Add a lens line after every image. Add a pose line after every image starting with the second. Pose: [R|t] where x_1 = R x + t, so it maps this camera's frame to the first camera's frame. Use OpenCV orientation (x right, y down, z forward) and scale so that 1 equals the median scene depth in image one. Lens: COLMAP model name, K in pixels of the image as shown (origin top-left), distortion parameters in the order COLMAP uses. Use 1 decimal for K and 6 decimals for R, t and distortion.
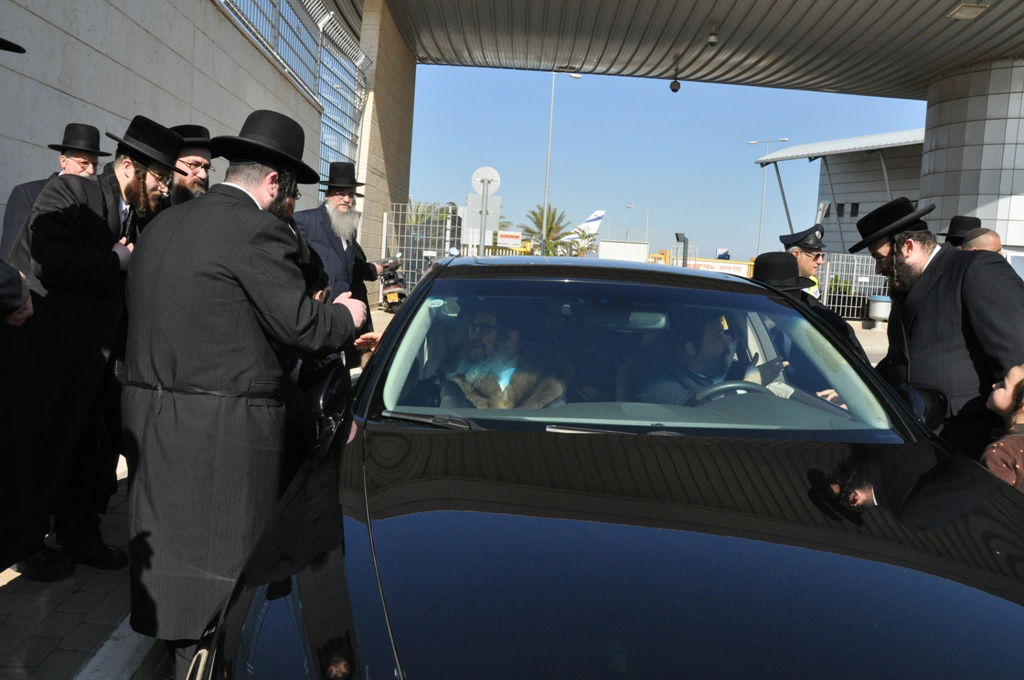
lens RADIAL K [[790.6, 0, 512.0], [0, 790.6, 340.0], [0, 0, 1]] dist [-0.171435, 0.130953]
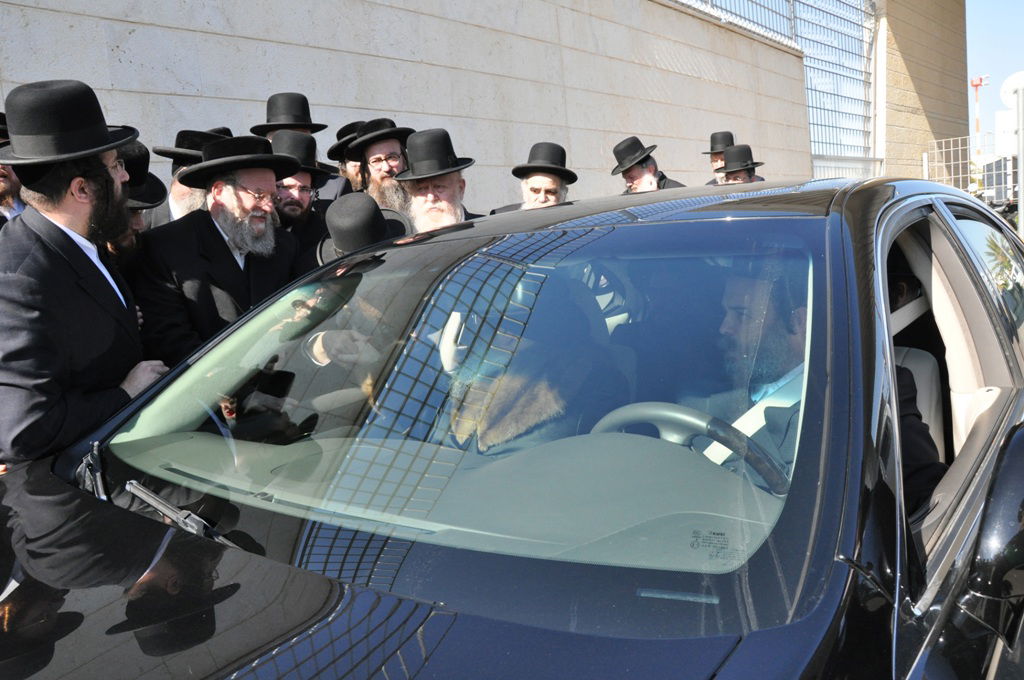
lens RADIAL K [[790.6, 0, 512.0], [0, 790.6, 340.0], [0, 0, 1]] dist [-0.171435, 0.130953]
pose [[0.725126, -0.043239, -0.687257, 0.080535], [0.070404, 0.997452, 0.011528, 0.000277], [0.685008, -0.056744, 0.726323, 0.085568]]
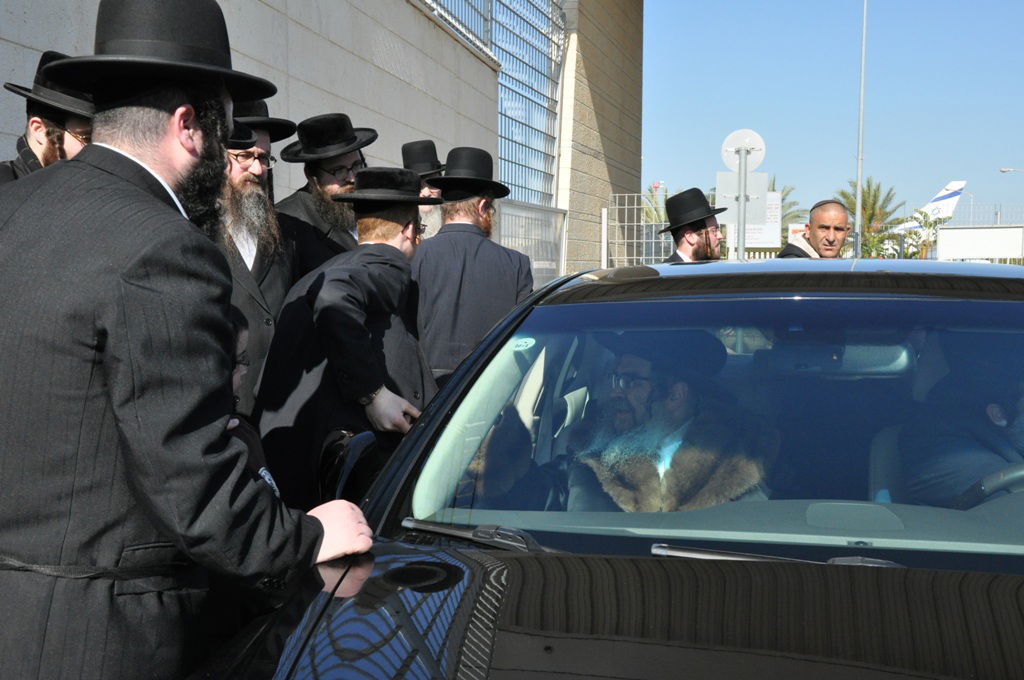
lens RADIAL K [[1141.5, 0, 512.0], [0, 1141.5, 340.0], [0, 0, 1]] dist [-0.001382, 0.246633]
pose [[0.964544, -0.042628, -0.260457, 0.019100], [0.030966, 0.998332, -0.048717, -0.000740], [0.262099, 0.038925, 0.964256, 0.015314]]
